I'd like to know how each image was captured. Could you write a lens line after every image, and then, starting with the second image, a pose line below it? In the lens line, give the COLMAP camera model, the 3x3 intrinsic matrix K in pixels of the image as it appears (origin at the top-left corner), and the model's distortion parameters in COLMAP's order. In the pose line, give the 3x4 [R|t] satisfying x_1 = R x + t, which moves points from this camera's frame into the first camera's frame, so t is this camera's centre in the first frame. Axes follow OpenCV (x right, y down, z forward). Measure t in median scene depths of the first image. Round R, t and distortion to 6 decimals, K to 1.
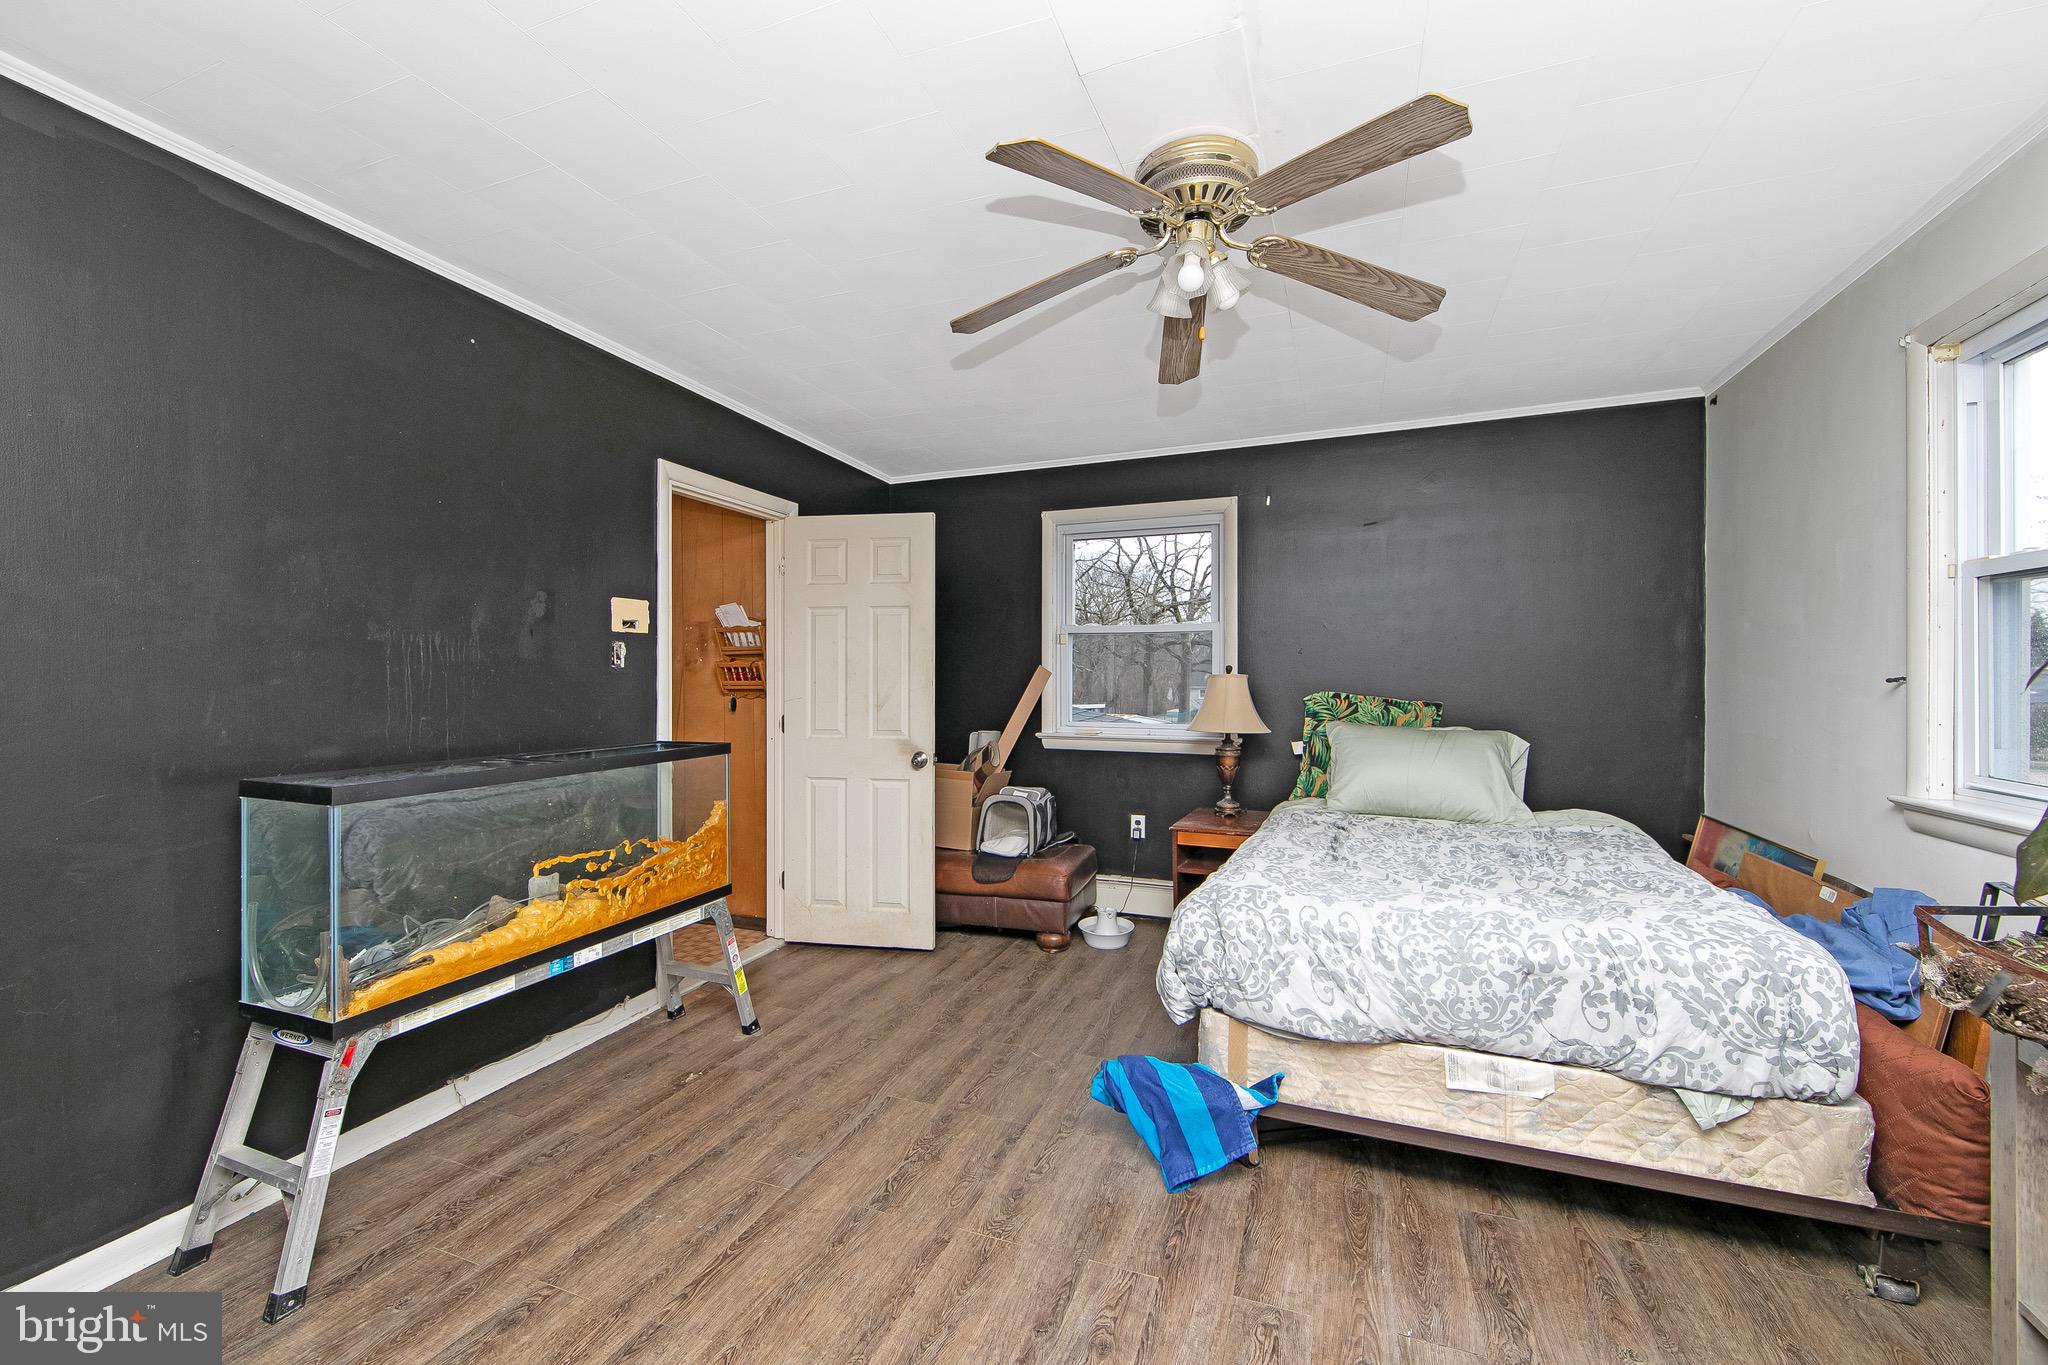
lens RADIAL K [[813.8, 0, 1028.0], [0, 813.8, 678.7], [0, 0, 1]] dist [0.001154, -0.000158]
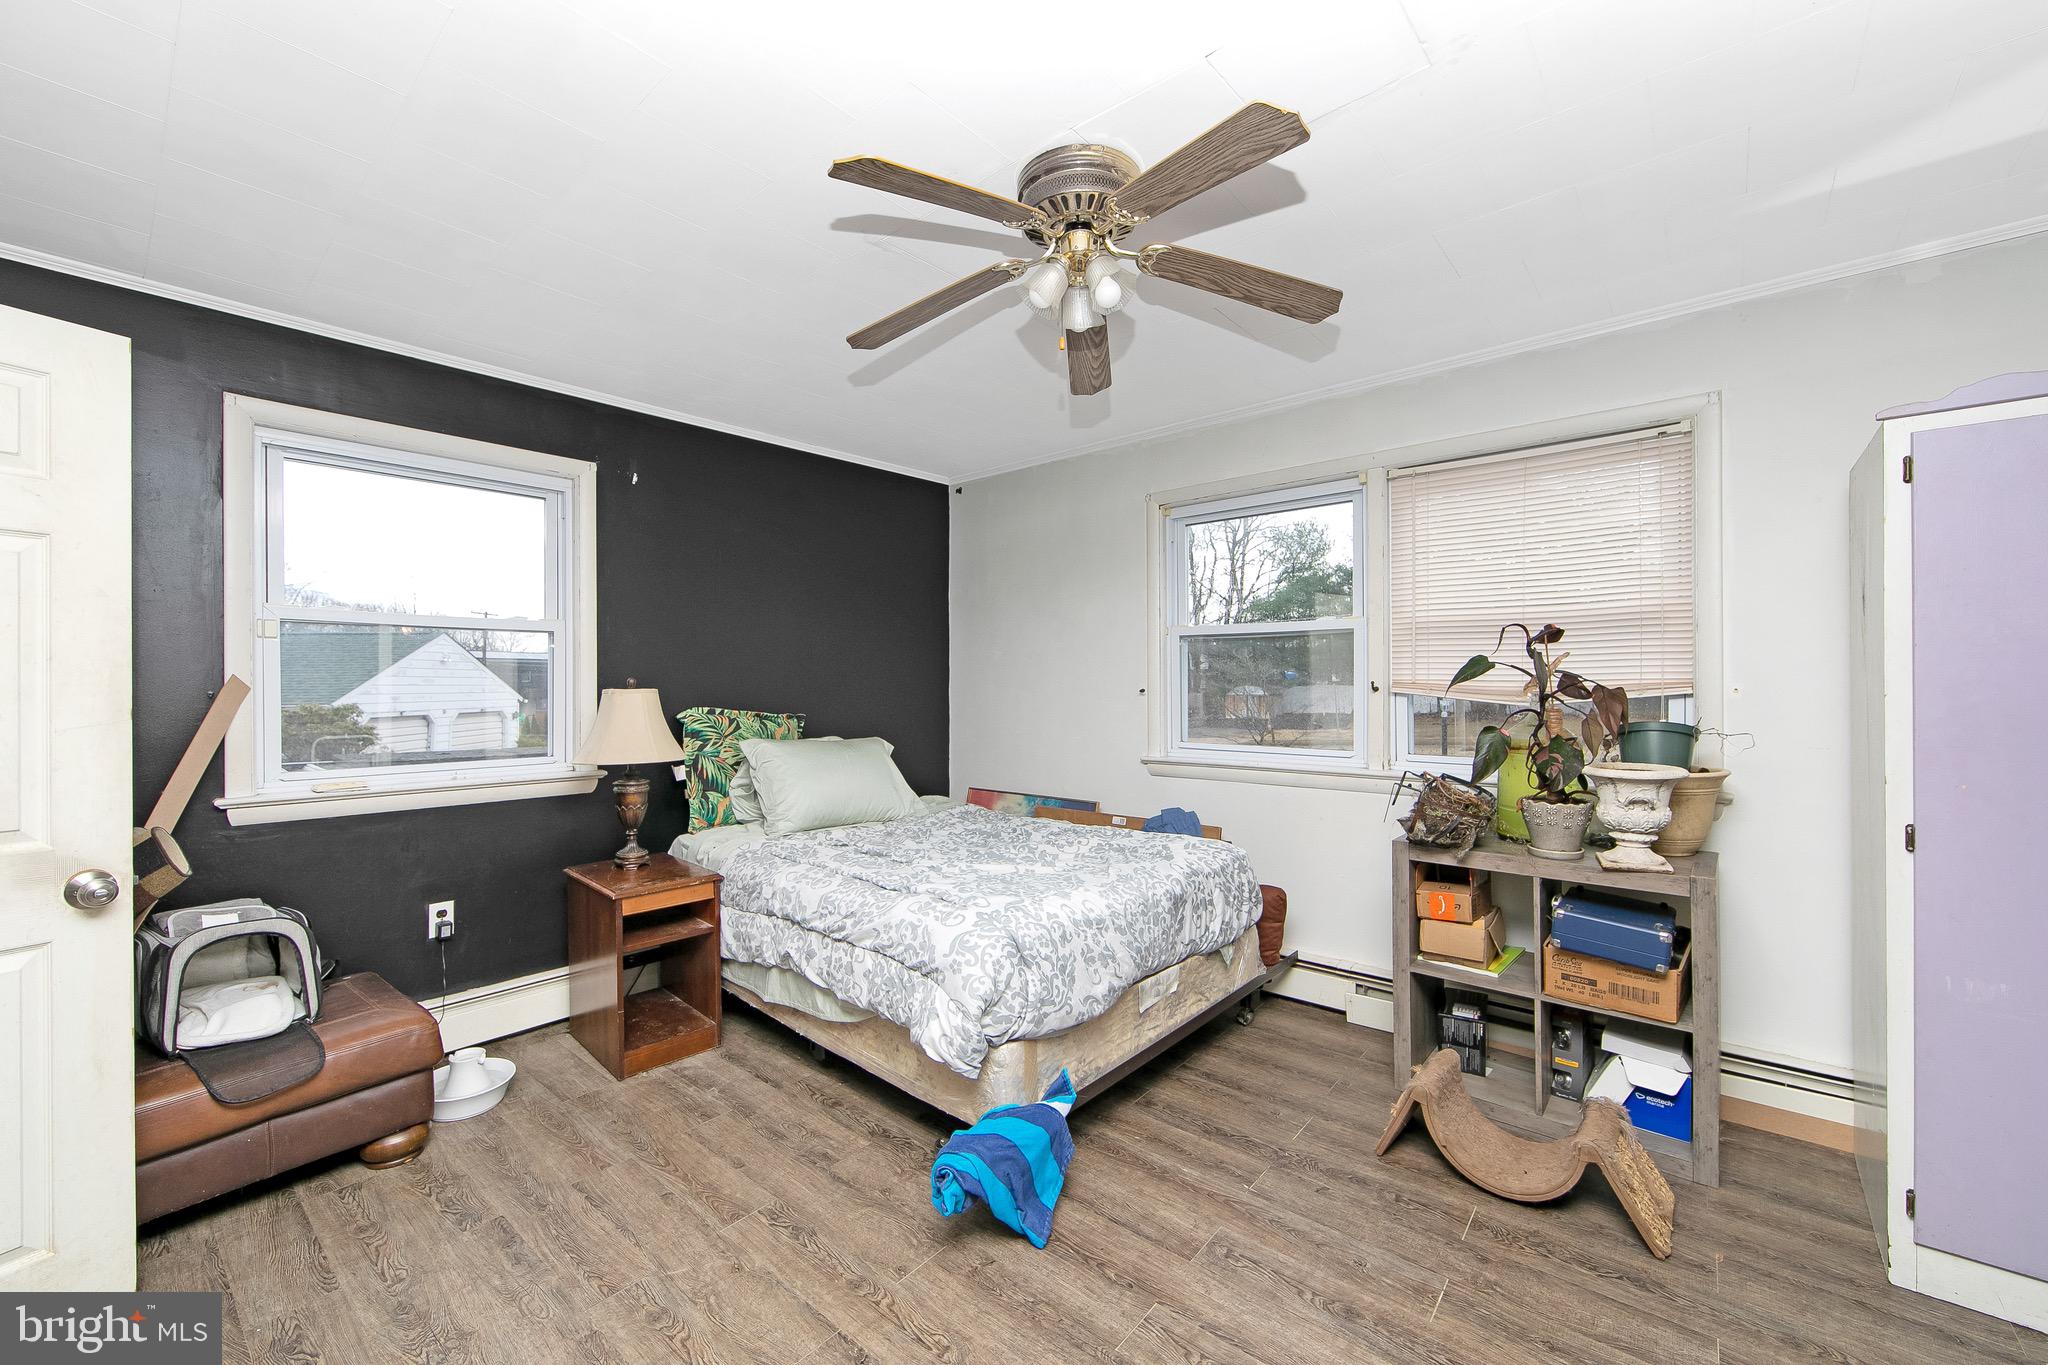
lens RADIAL K [[813.8, 0, 1028.0], [0, 813.8, 678.7], [0, 0, 1]] dist [0.001154, -0.000158]
pose [[0.331870, 0.002301, 0.943322, -0.670874], [0.006939, 0.999964, -0.004880, -0.016858], [-0.943300, 0.008165, 0.331842, 0.656797]]
